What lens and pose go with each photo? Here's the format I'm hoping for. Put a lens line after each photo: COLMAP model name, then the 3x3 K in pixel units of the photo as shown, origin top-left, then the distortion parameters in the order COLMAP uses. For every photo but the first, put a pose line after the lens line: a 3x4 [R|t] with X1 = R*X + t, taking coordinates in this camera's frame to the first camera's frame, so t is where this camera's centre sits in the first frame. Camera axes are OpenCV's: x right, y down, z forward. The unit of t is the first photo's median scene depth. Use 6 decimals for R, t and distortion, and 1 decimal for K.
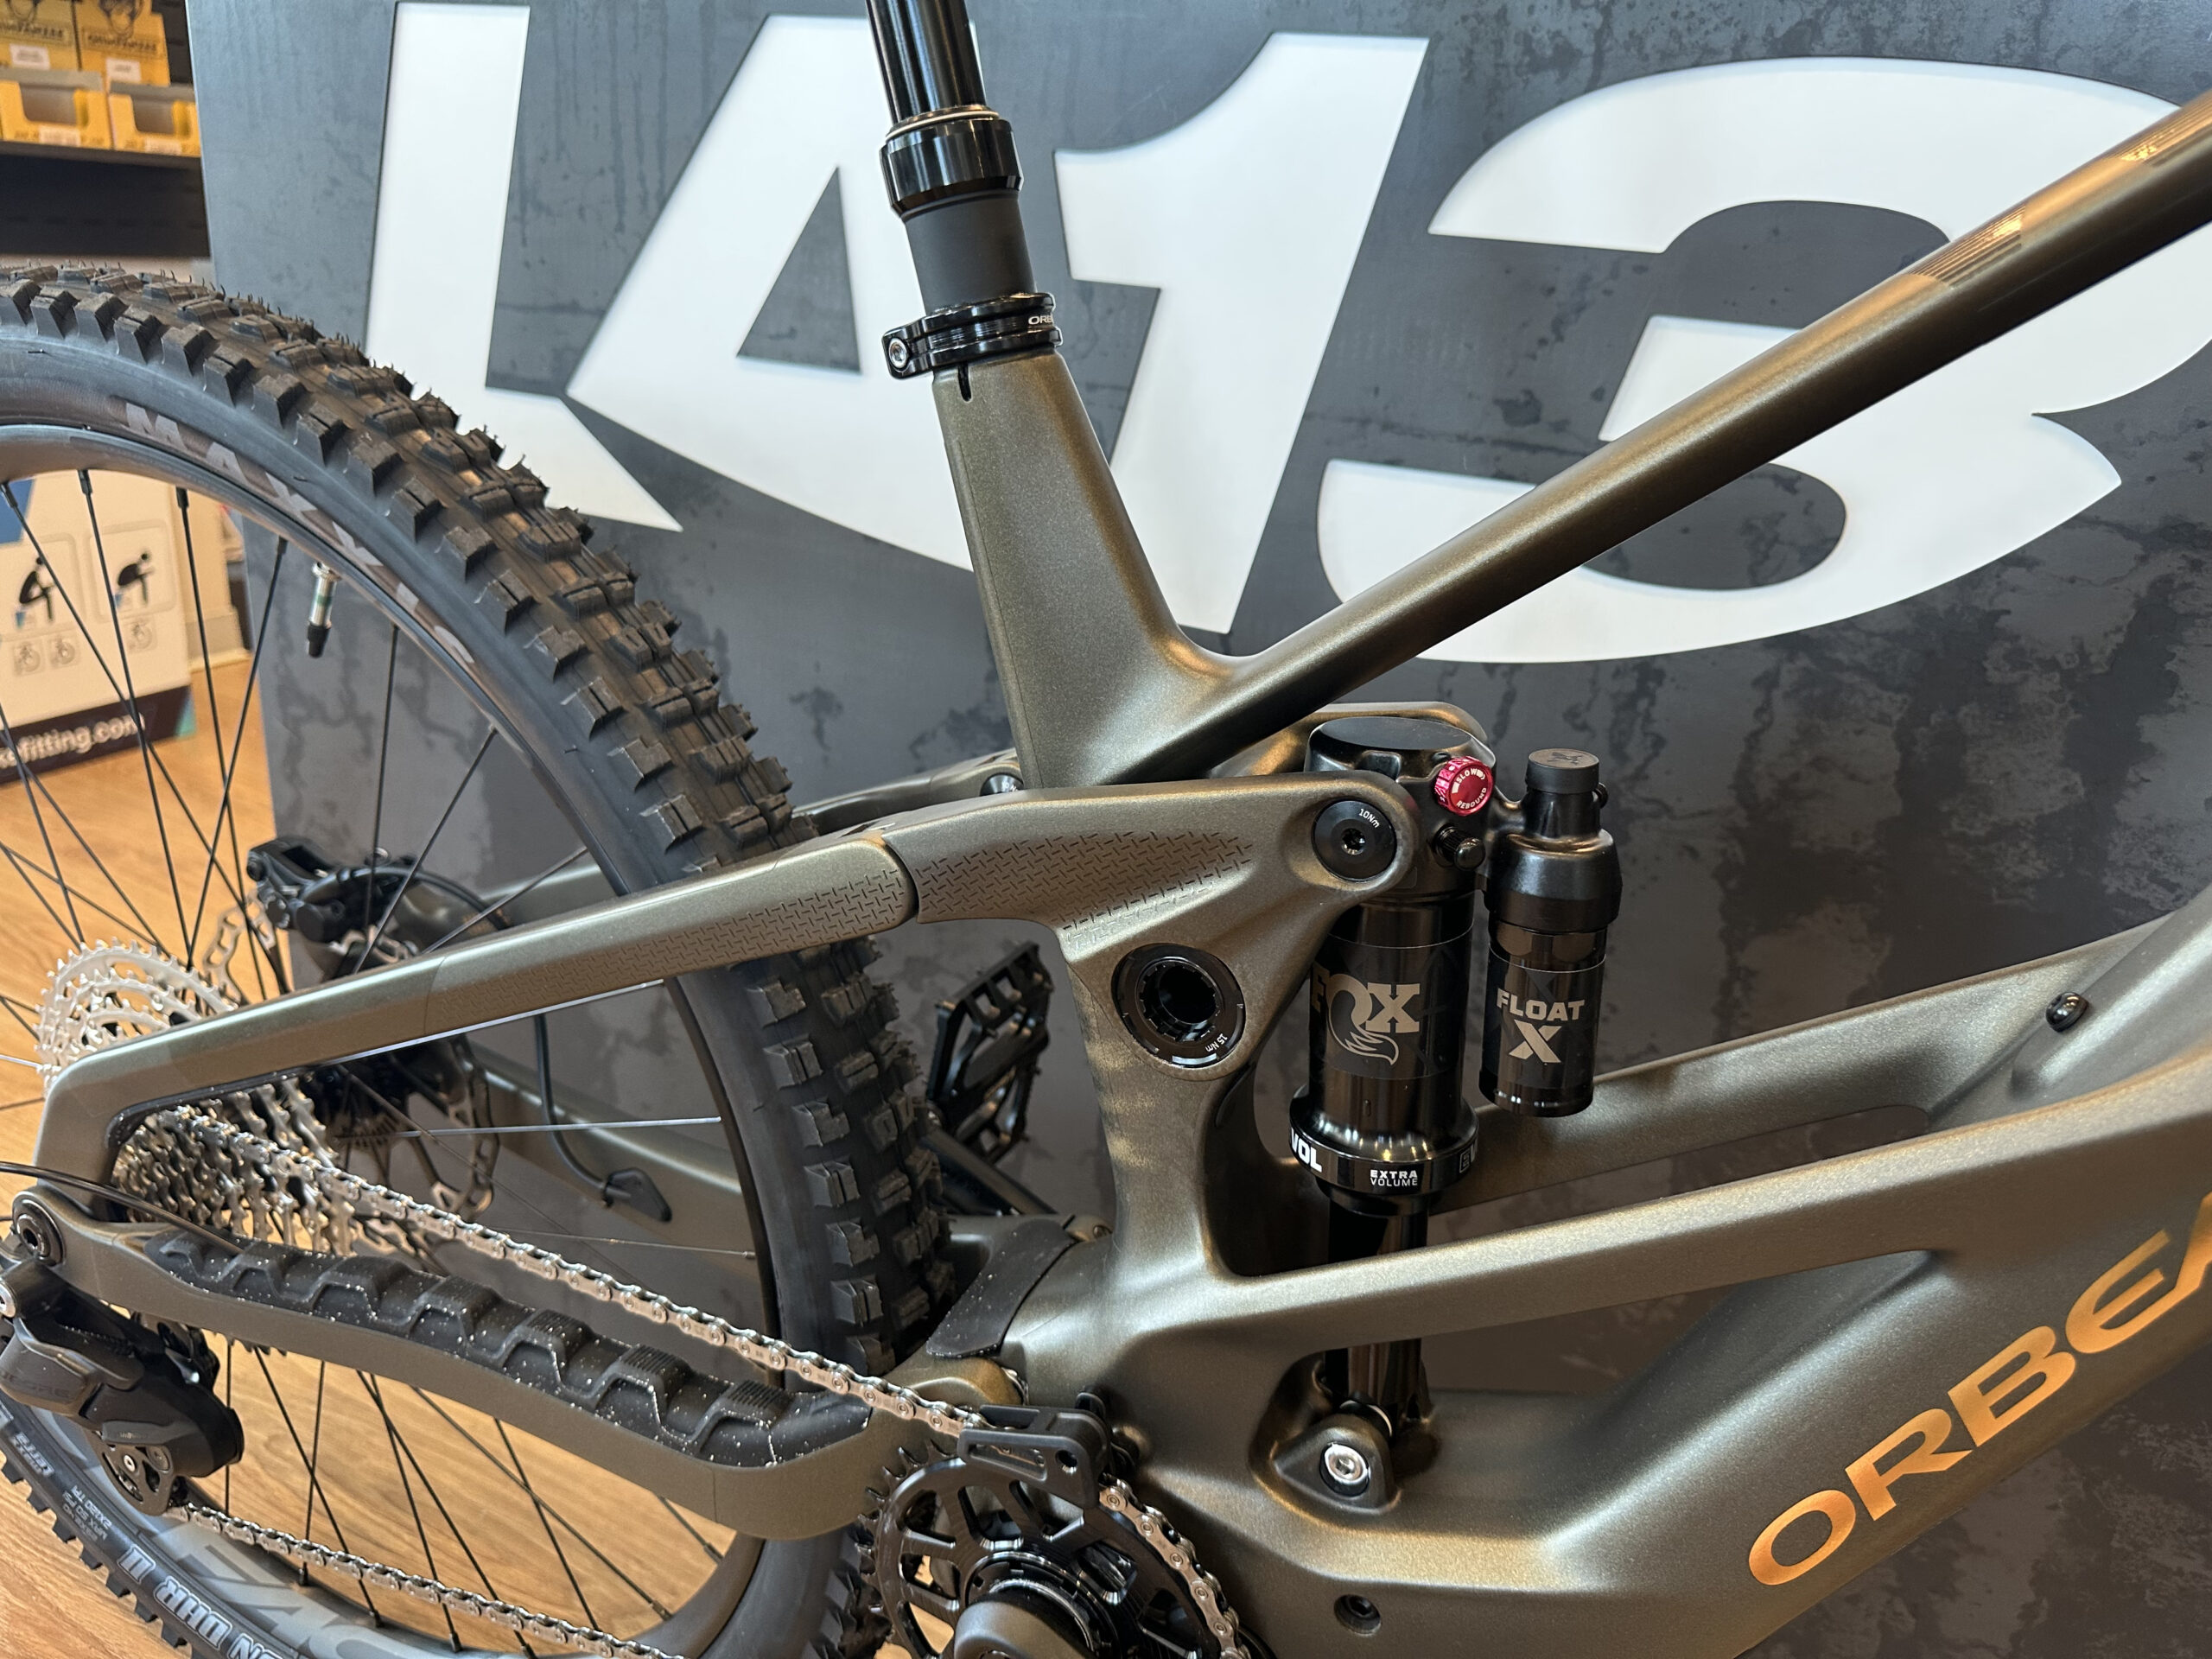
lens RADIAL K [[1593.0, 0, 1103.4], [0, 1593.0, 841.3], [0, 0, 1]] dist [0.053442, -0.074328]
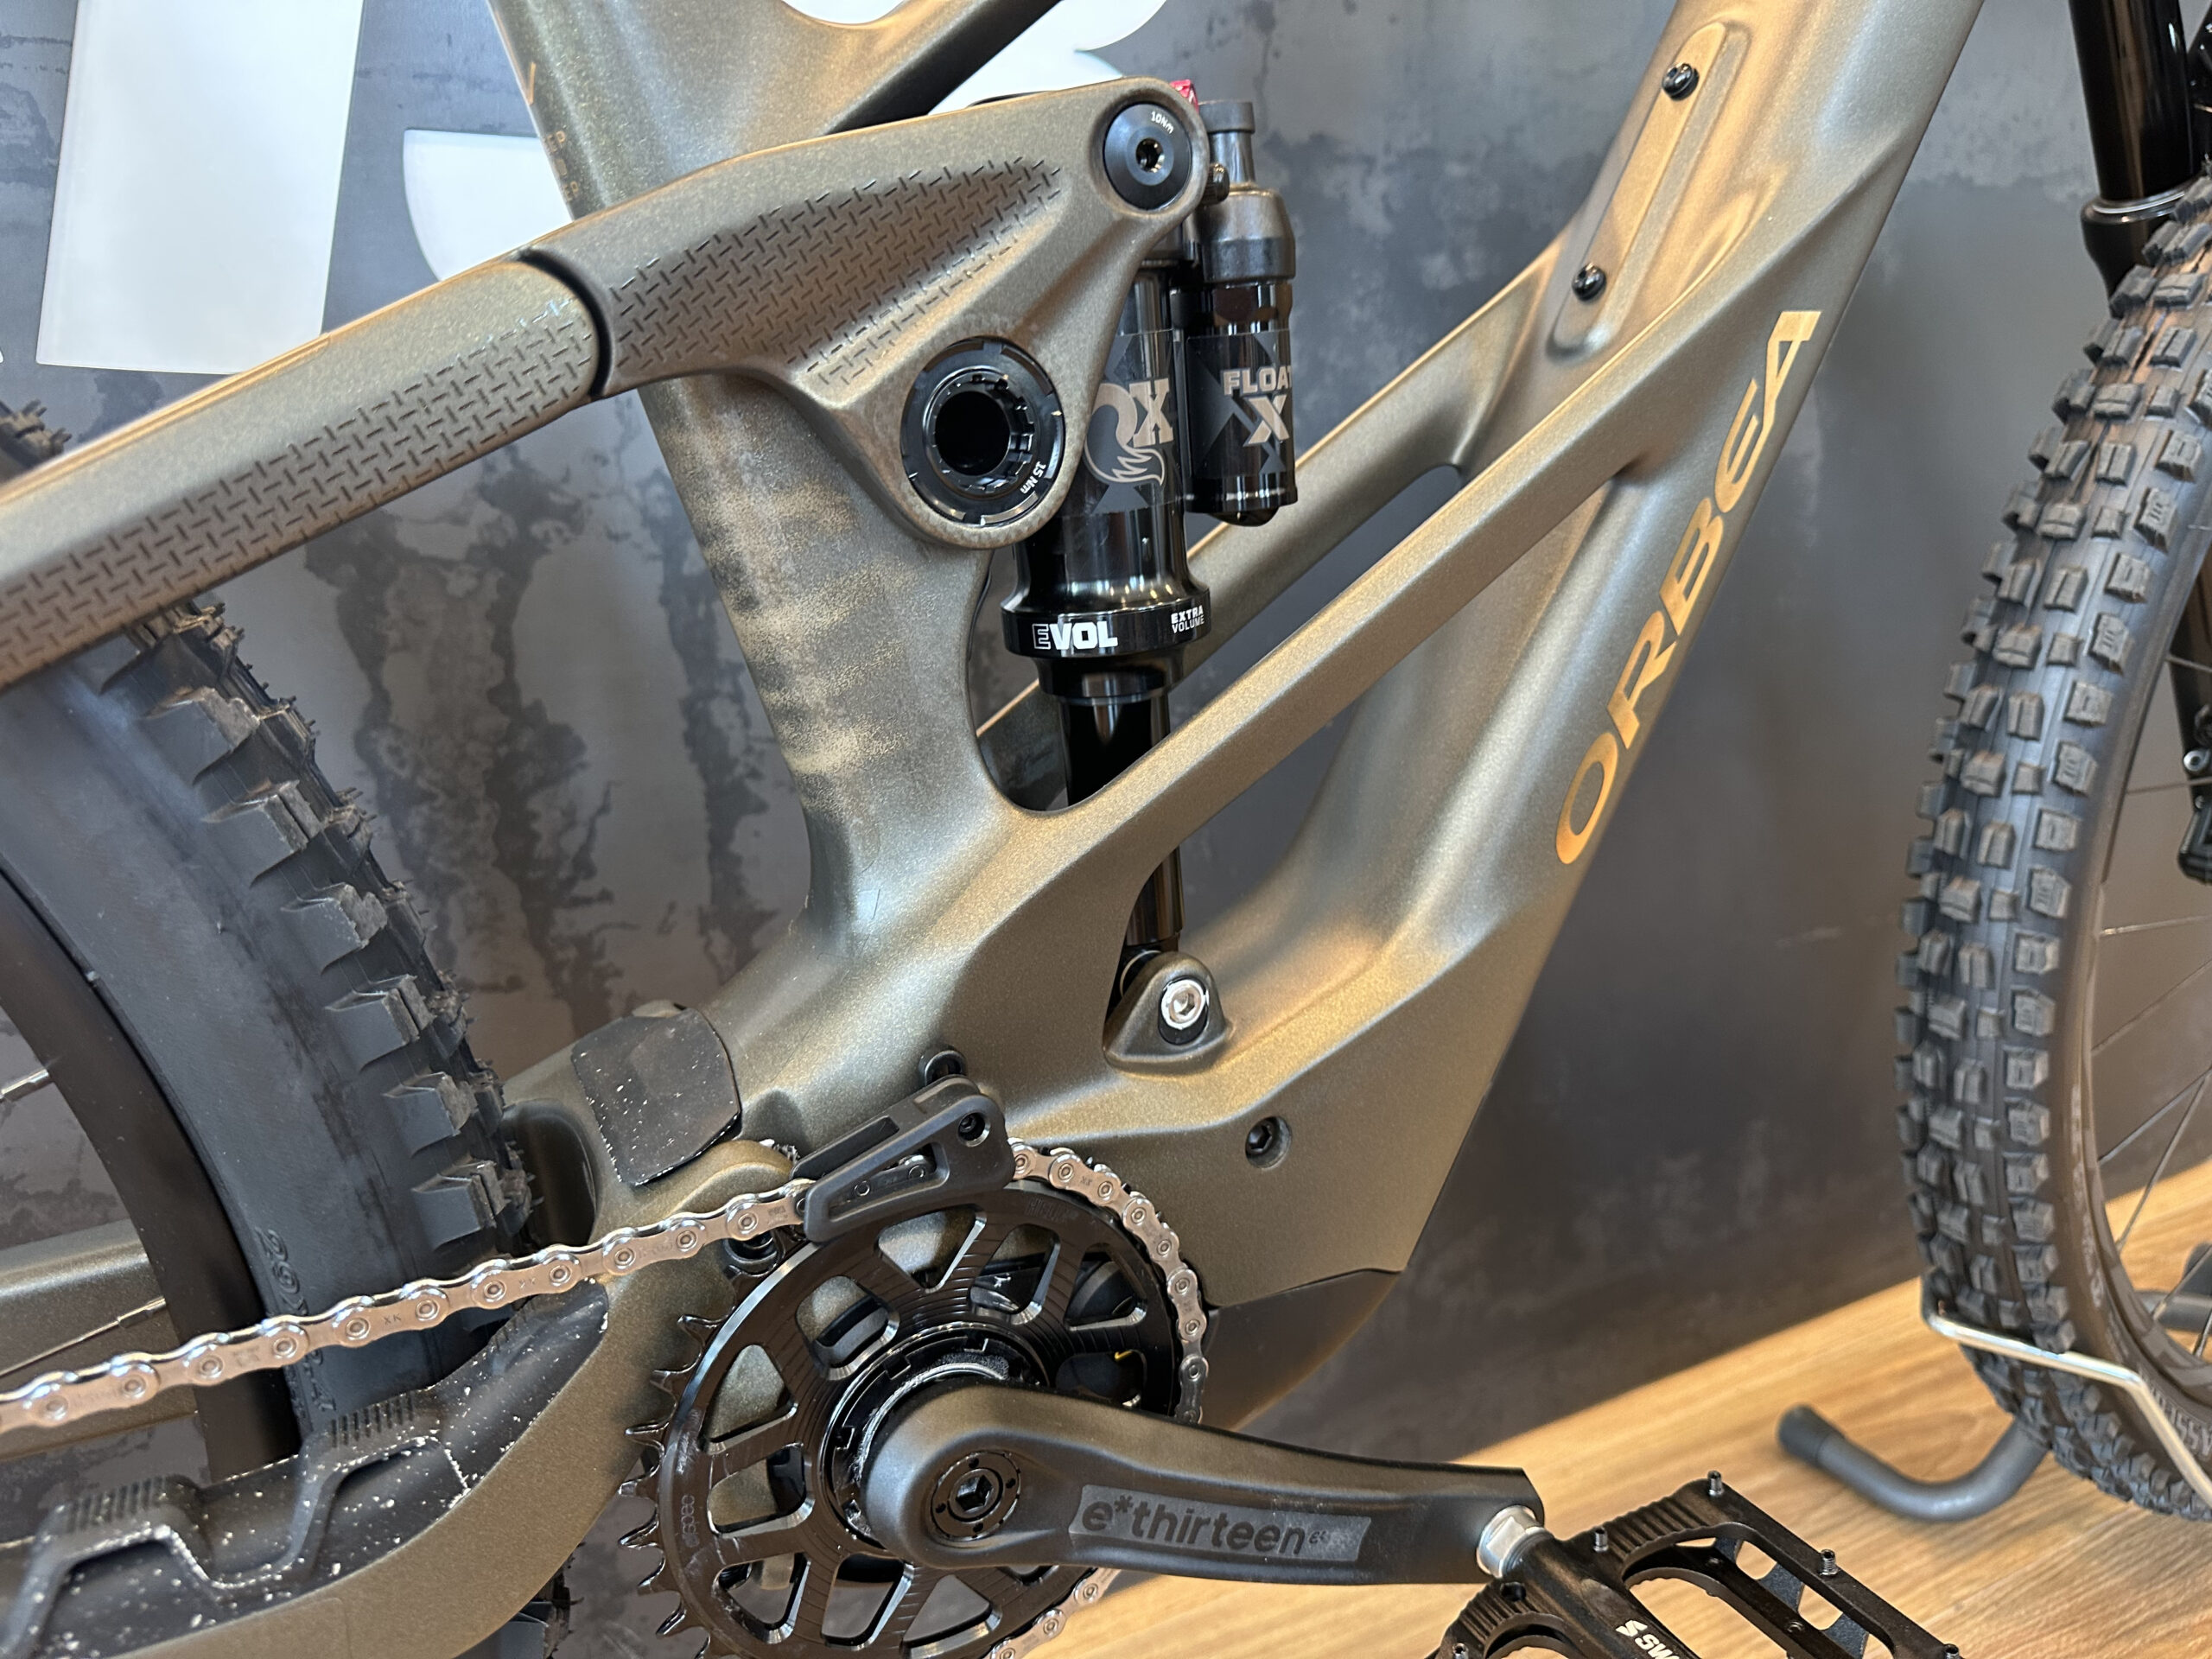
lens RADIAL K [[1603.3, 0, 1099.8], [0, 1603.3, 792.4], [0, 0, 1]] dist [0.187207, -0.181911]
pose [[0.616755, -0.255856, 0.744413, -0.441316], [0.349289, 0.936452, 0.032470, 0.205228], [-0.705415, 0.239990, 0.666929, 0.363143]]
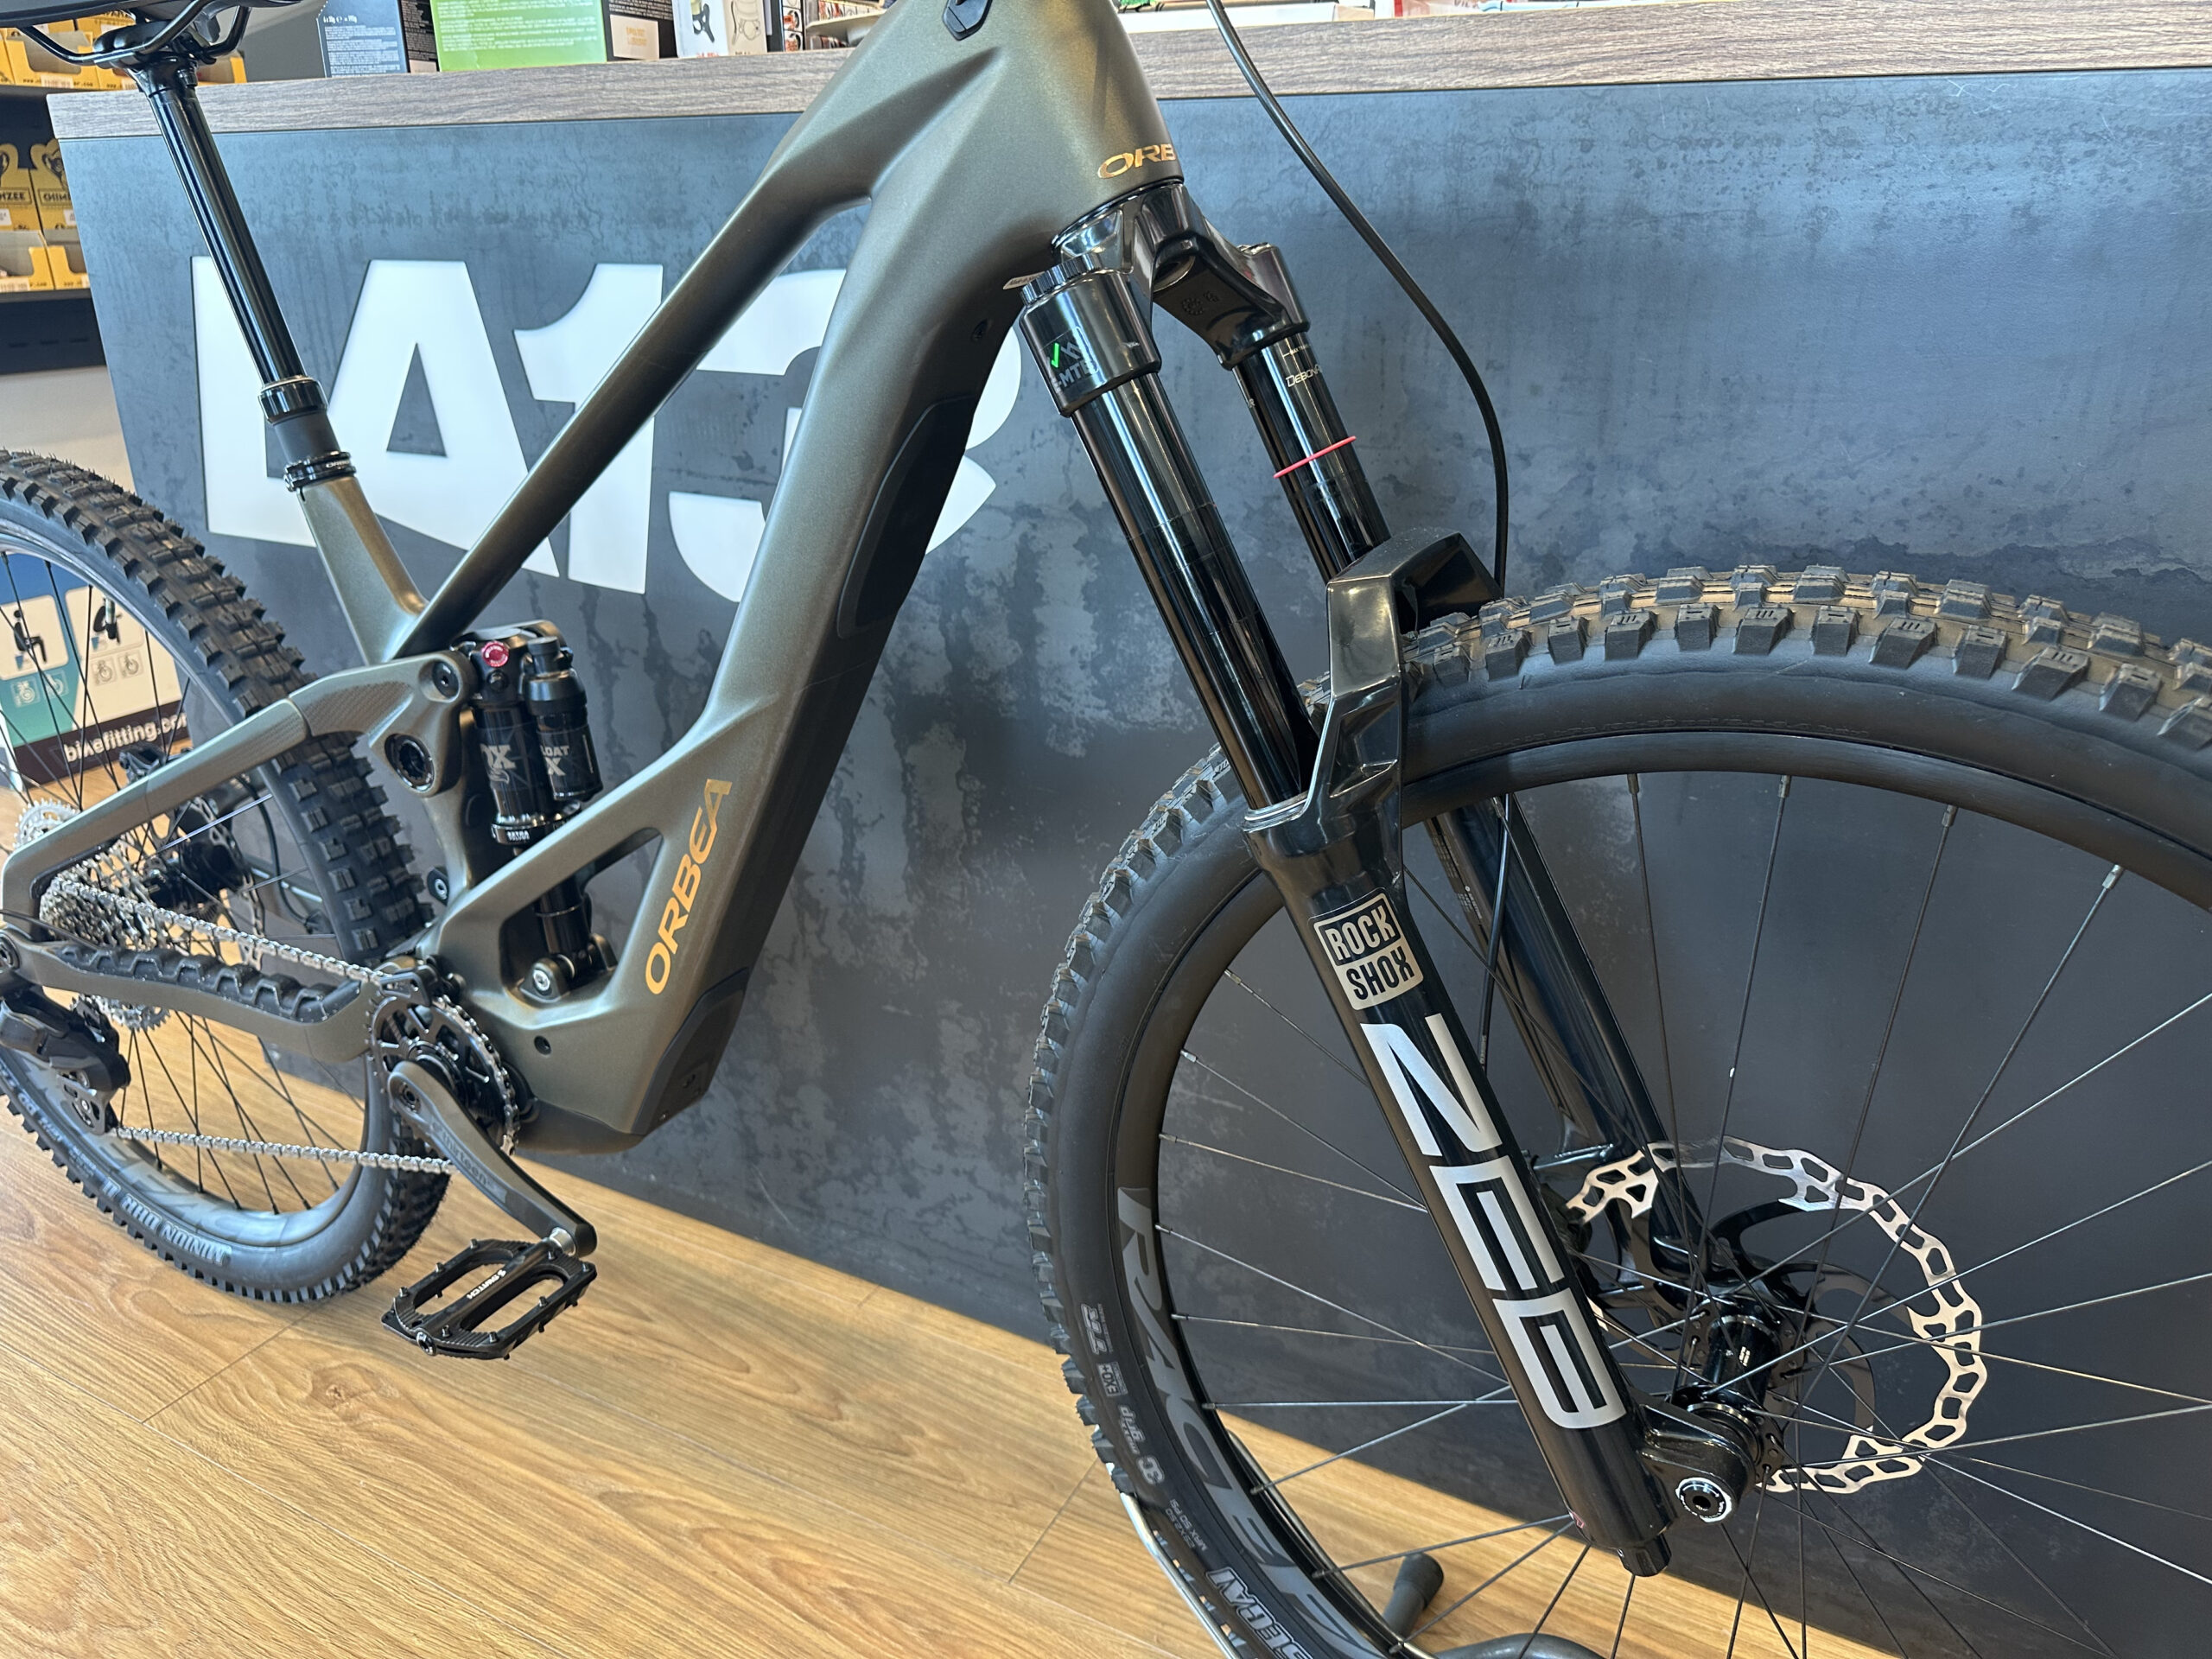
lens RADIAL K [[1639.1, 0, 1106.0], [0, 1639.1, 829.5], [0, 0, 1]] dist [0.099710, -0.121303]
pose [[0.992451, -0.055648, -0.109291, 1.001011], [0.056472, 0.998394, 0.004457, 0.190858], [0.108867, -0.010595, 0.994000, -0.971721]]
